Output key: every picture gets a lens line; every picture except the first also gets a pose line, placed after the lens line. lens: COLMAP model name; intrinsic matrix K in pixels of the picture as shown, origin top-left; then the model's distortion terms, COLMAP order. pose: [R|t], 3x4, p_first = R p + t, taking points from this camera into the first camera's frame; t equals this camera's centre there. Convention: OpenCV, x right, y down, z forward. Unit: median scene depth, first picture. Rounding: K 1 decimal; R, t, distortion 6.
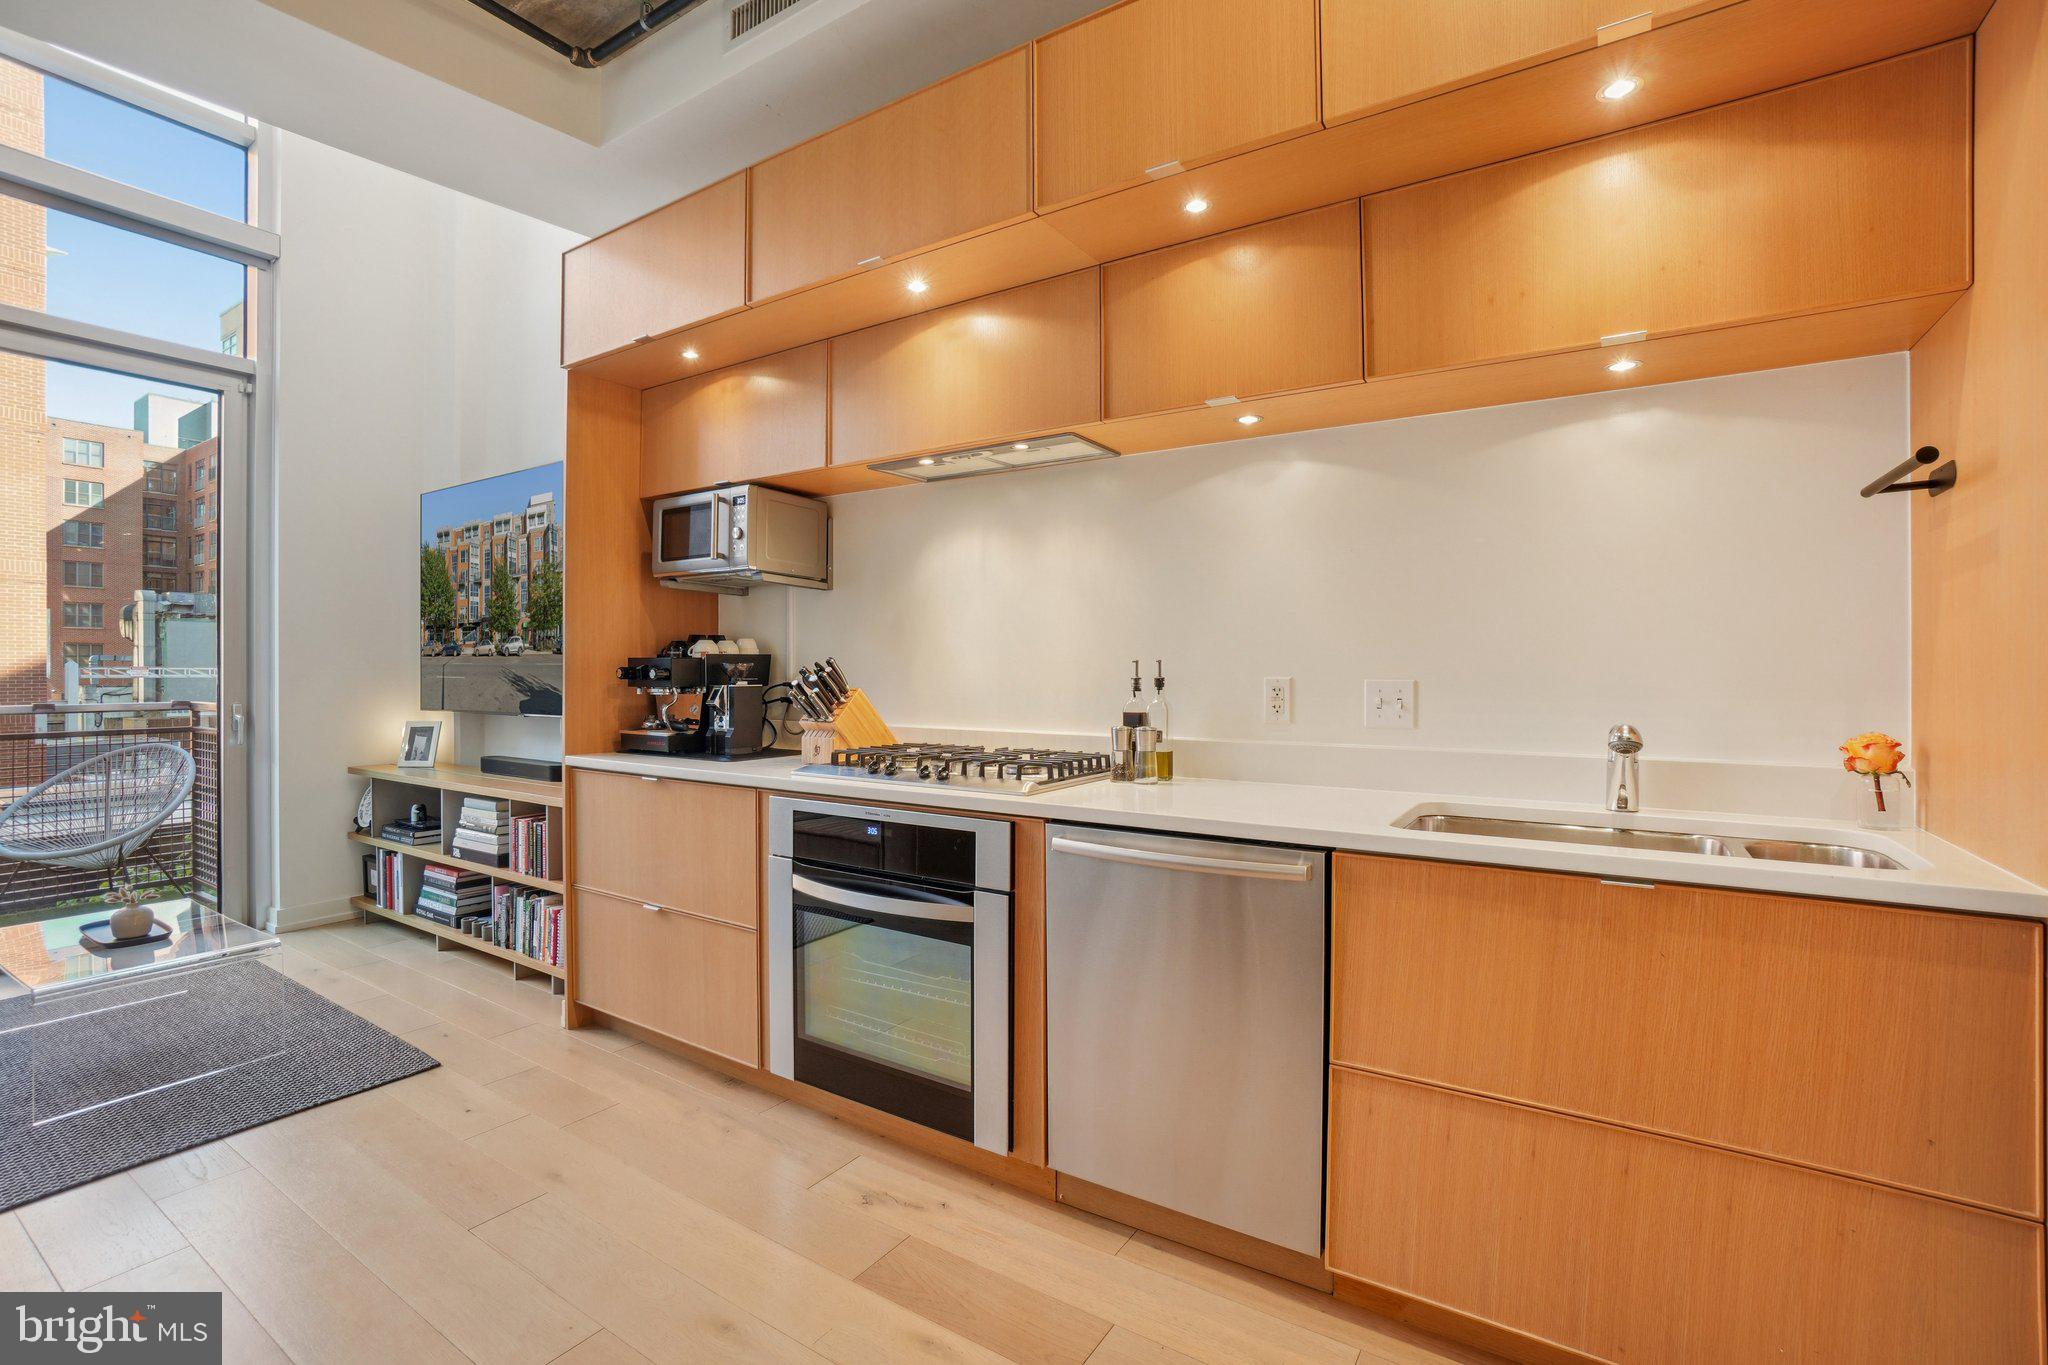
lens RADIAL K [[910.5, 0, 966.9], [0, 910.5, 676.2], [0, 0, 1]] dist [-0.031630, -0.000380]
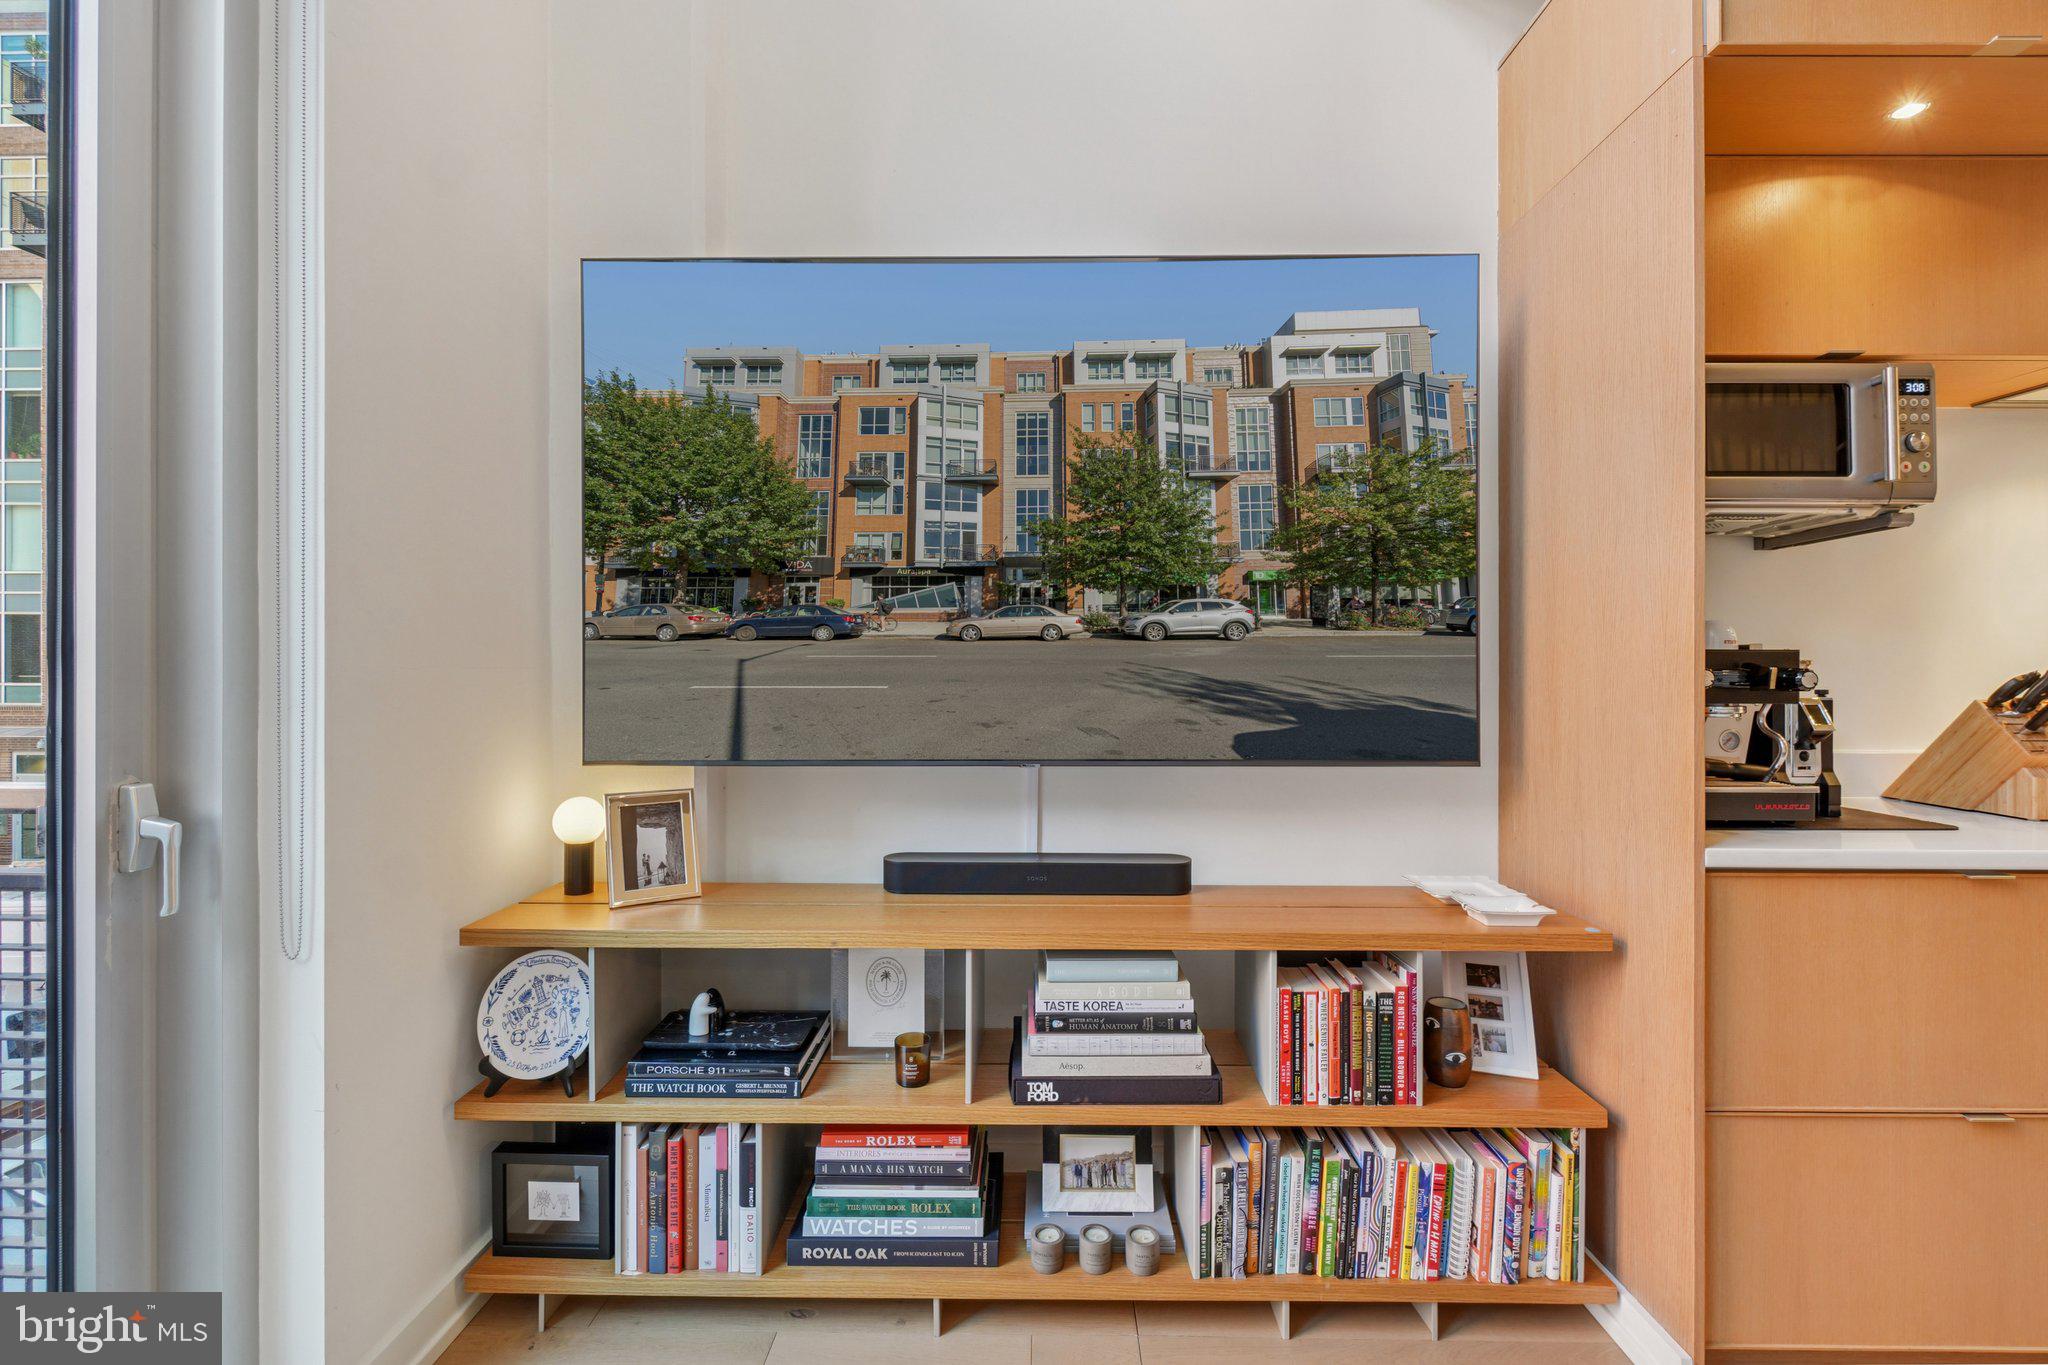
lens RADIAL K [[1042.4, 0, 1024.8], [0, 1042.4, 635.7], [0, 0, 1]] dist [0.085026, -0.075052]
pose [[0.843245, -0.001150, 0.537528, -0.961346], [0.011715, 0.999800, -0.016239, -0.018480], [-0.537402, 0.019990, 0.843089, 0.637208]]
